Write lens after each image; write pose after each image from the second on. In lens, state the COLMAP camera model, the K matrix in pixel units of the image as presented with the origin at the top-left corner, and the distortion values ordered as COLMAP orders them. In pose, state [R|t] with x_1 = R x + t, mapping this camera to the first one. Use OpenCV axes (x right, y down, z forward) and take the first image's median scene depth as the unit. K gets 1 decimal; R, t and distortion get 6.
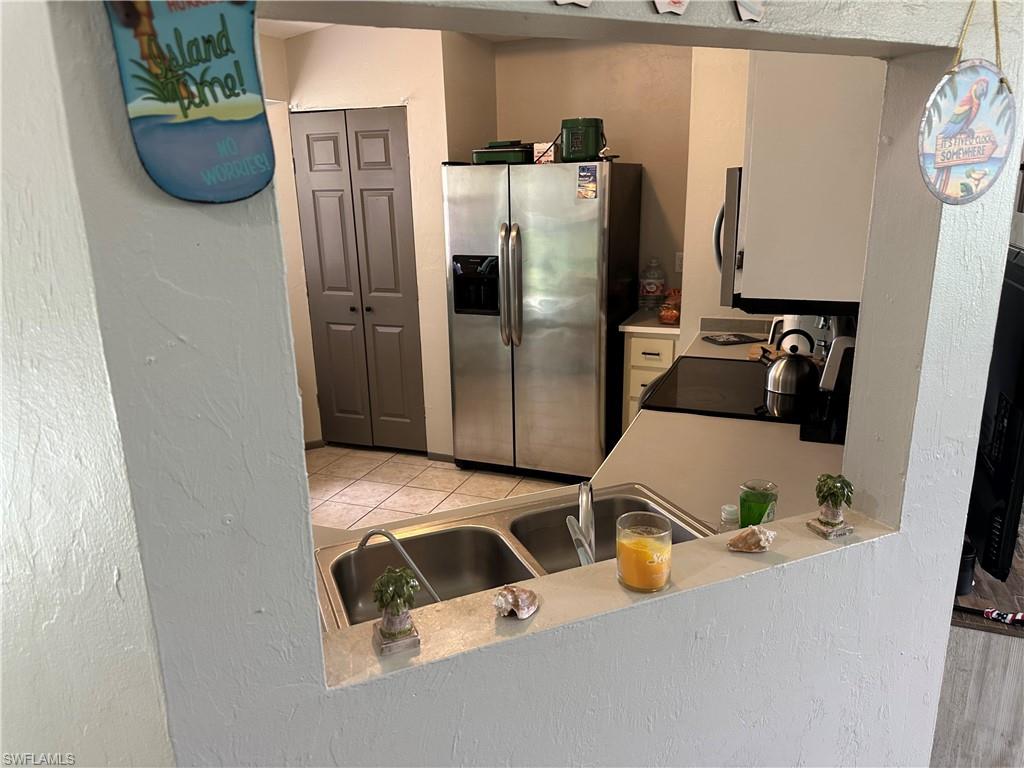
lens RADIAL K [[727.2, 0, 515.4], [0, 727.2, 385.5], [0, 0, 1]] dist [0.054261, -0.063288]
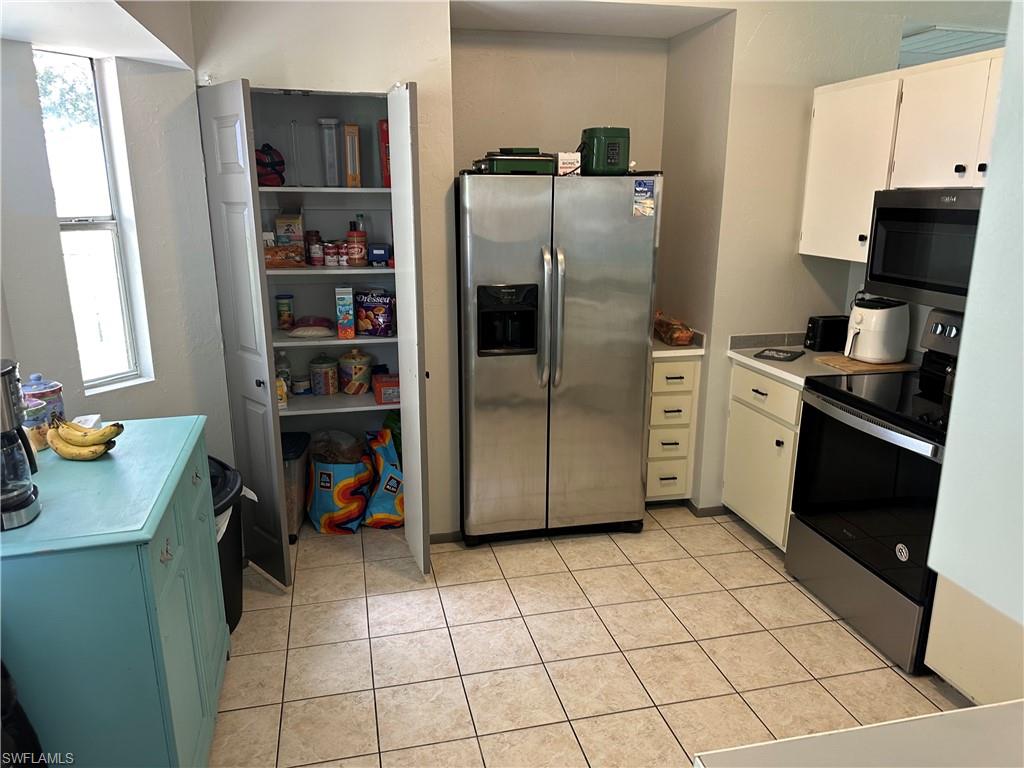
lens RADIAL K [[727.2, 0, 503.9], [0, 727.2, 369.0], [0, 0, 1]] dist [0.054261, -0.063288]
pose [[0.829076, -0.108773, 0.548454, -0.497580], [0.132041, 0.991240, -0.003013, -0.077660], [-0.543321, 0.074917, 0.836176, 0.309577]]
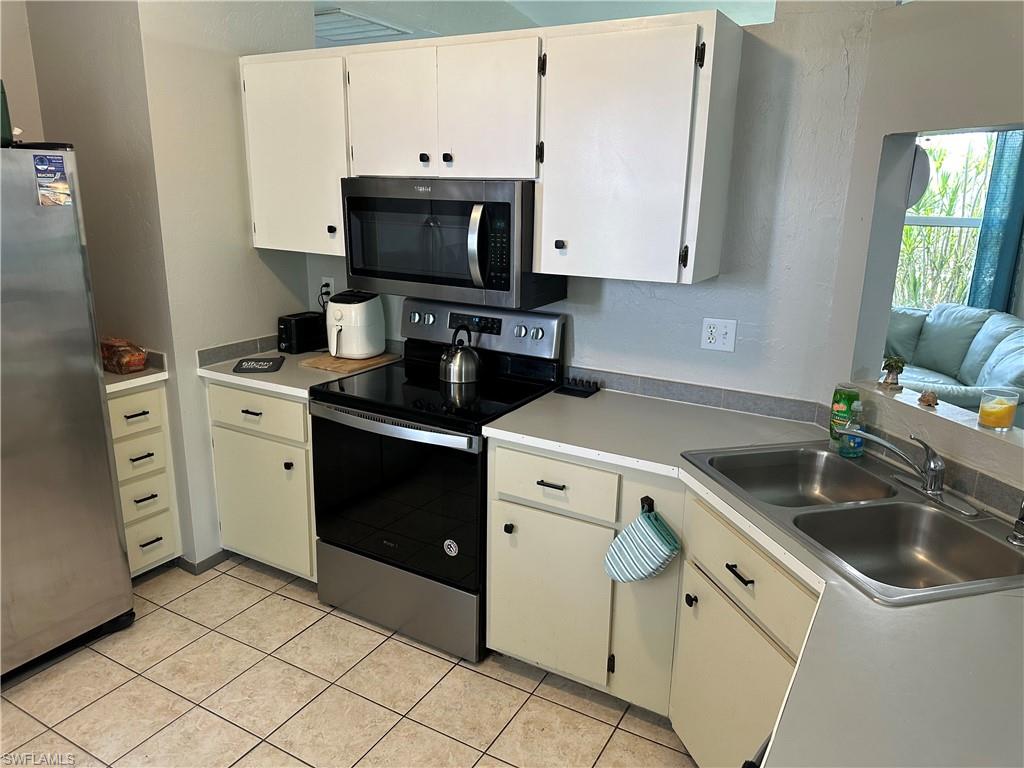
lens RADIAL K [[727.2, 0, 511.2], [0, 727.2, 376.1], [0, 0, 1]] dist [0.054261, -0.063288]
pose [[0.158439, -0.226265, 0.961094, -0.440186], [0.246115, 0.951715, 0.183484, -0.117189], [-0.956203, 0.207469, 0.206476, 0.451820]]
